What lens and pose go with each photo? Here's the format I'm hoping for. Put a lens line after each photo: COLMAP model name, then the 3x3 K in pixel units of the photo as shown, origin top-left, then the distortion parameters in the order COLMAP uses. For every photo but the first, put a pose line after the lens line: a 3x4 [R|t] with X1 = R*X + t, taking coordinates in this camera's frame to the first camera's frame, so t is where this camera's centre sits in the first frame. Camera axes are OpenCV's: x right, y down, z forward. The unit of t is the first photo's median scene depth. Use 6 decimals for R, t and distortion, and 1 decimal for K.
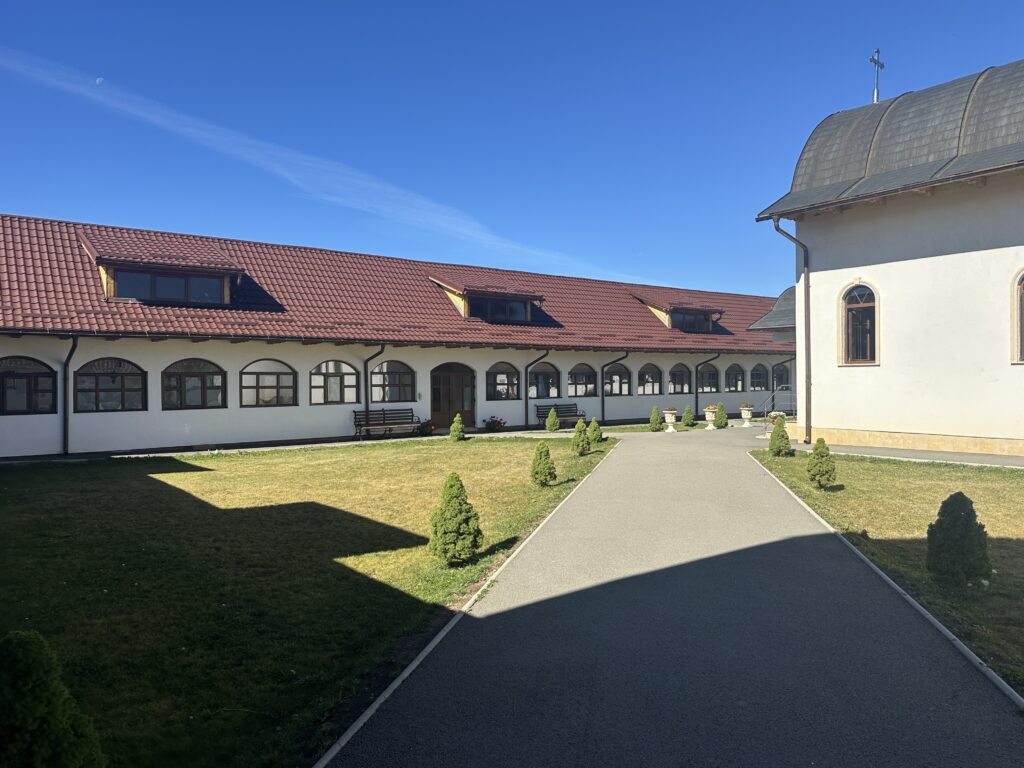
lens RADIAL K [[723.6, 0, 516.0], [0, 723.6, 382.4], [0, 0, 1]] dist [0.064000, -0.077570]
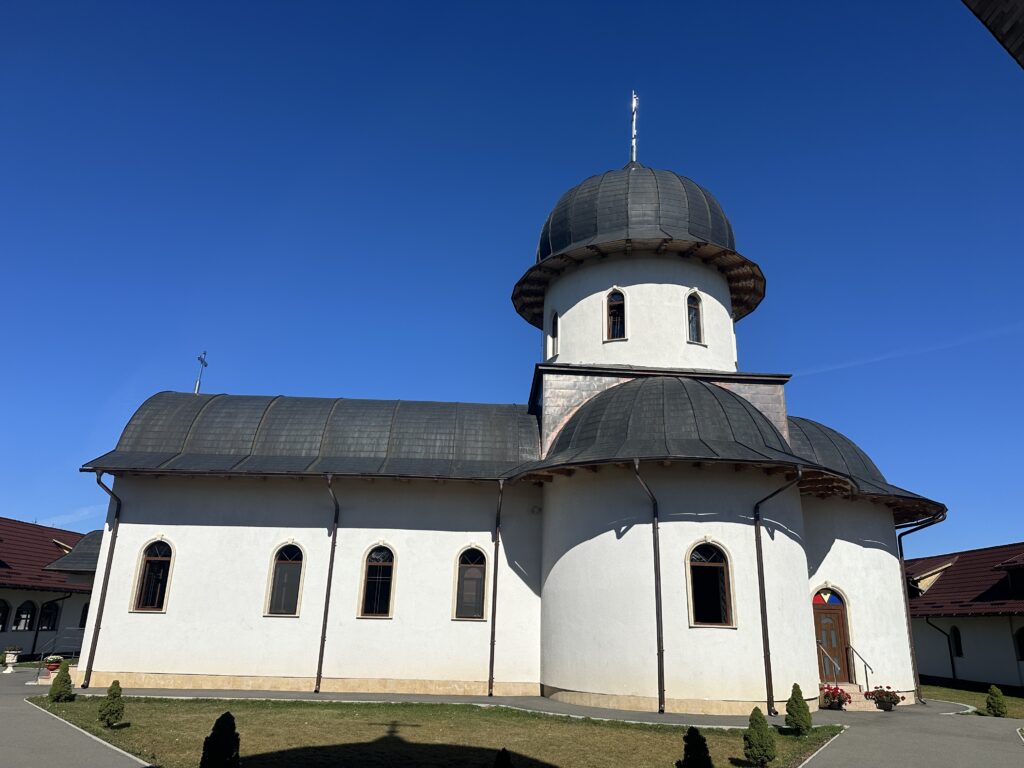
lens RADIAL K [[723.6, 0, 516.0], [0, 723.6, 382.4], [0, 0, 1]] dist [0.064000, -0.077570]
pose [[0.604243, 0.268996, 0.750021, -0.143613], [-0.024457, 0.947109, -0.319979, -0.011149], [-0.796424, 0.175002, 0.578863, -0.192491]]
